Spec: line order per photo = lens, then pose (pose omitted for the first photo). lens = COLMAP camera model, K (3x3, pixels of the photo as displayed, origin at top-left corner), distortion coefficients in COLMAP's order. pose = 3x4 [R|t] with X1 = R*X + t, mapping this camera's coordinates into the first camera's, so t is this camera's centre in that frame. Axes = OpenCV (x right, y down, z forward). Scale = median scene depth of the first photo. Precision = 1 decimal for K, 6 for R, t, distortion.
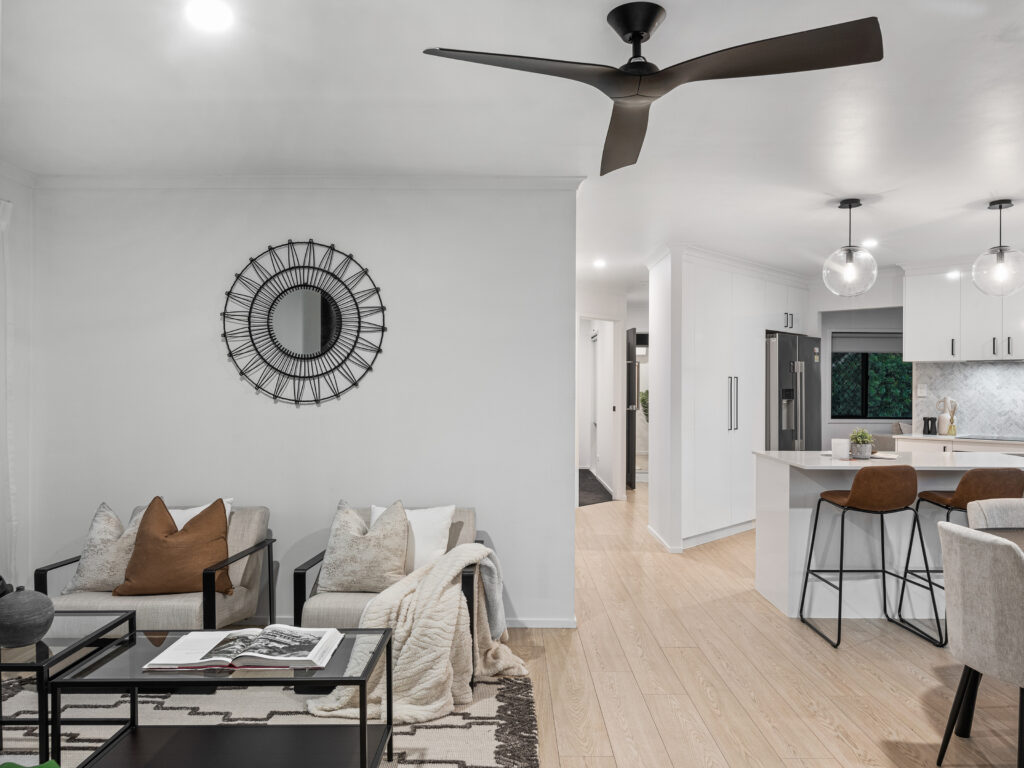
lens RADIAL K [[731.7, 0, 512.0], [0, 731.7, 384.0], [0, 0, 1]] dist [-0.003168, -0.001313]
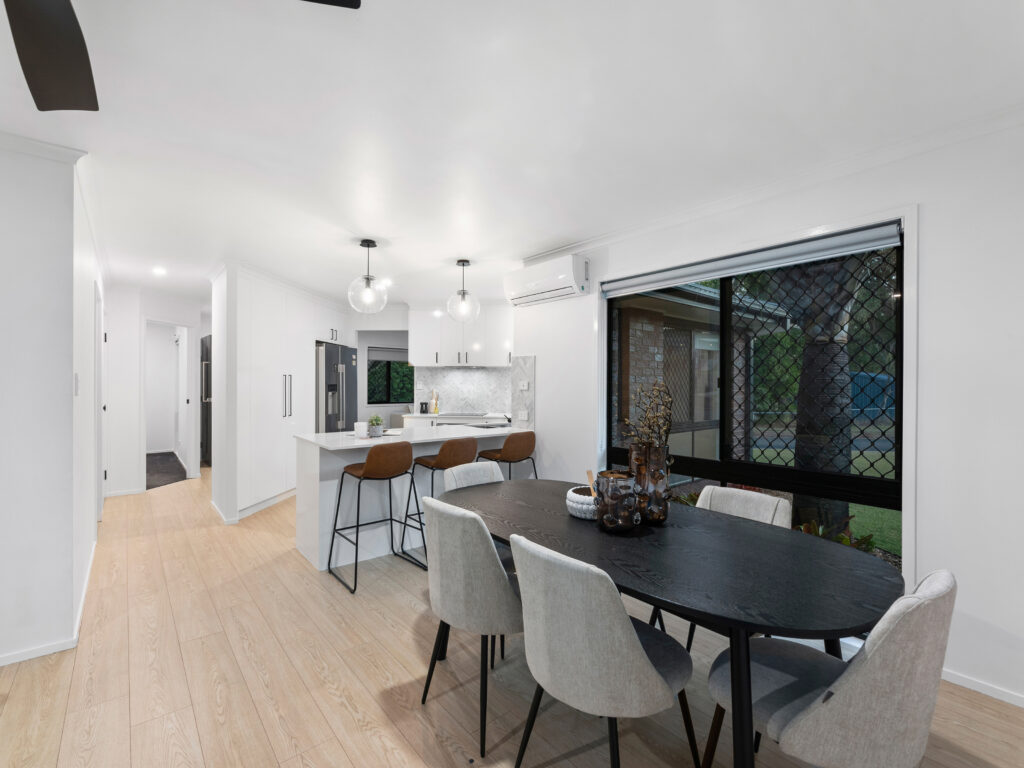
lens RADIAL K [[464.1, 0, 512.0], [0, 464.1, 384.0], [0, 0, 1]] dist [-0.001985, -0.000259]
pose [[0.764656, -0.002184, 0.644435, 0.125661], [-0.001708, 0.999984, 0.005416, 0.001381], [-0.644437, -0.005242, 0.764640, 0.199248]]
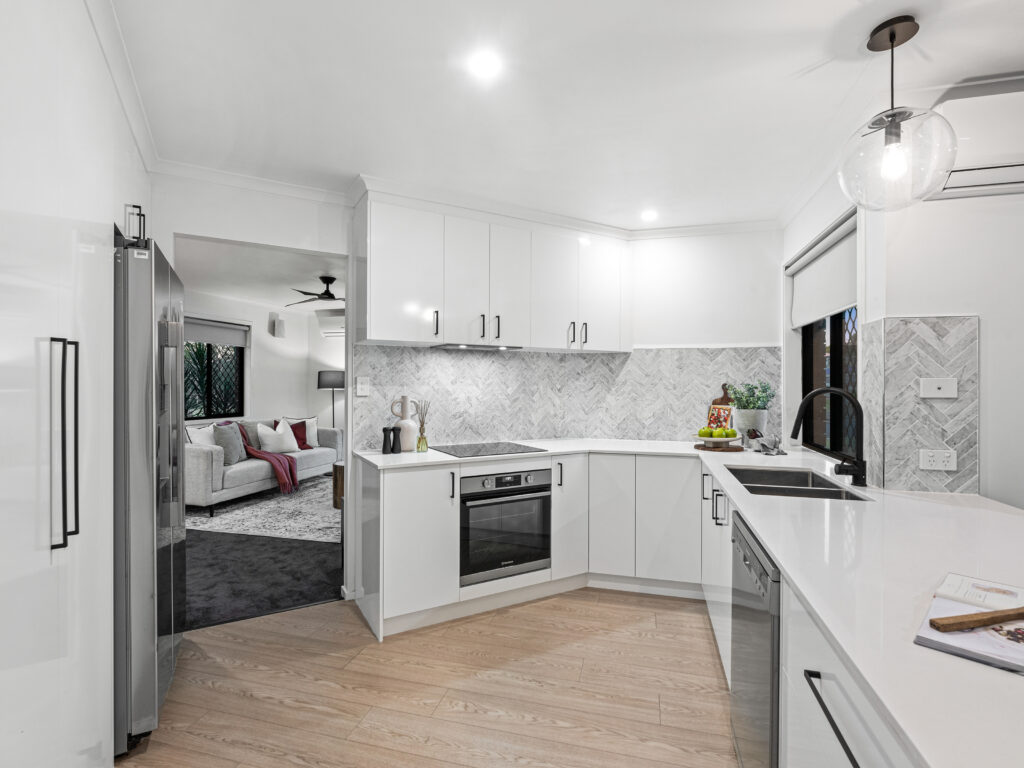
lens RADIAL K [[501.4, 0, 512.0], [0, 501.4, 384.0], [0, 0, 1]] dist [0.002052, 0.000112]
pose [[0.260924, -0.003378, 0.965354, 0.256451], [-0.004729, 0.999977, 0.004777, 0.006393], [-0.965348, -0.005811, 0.260902, 1.215017]]
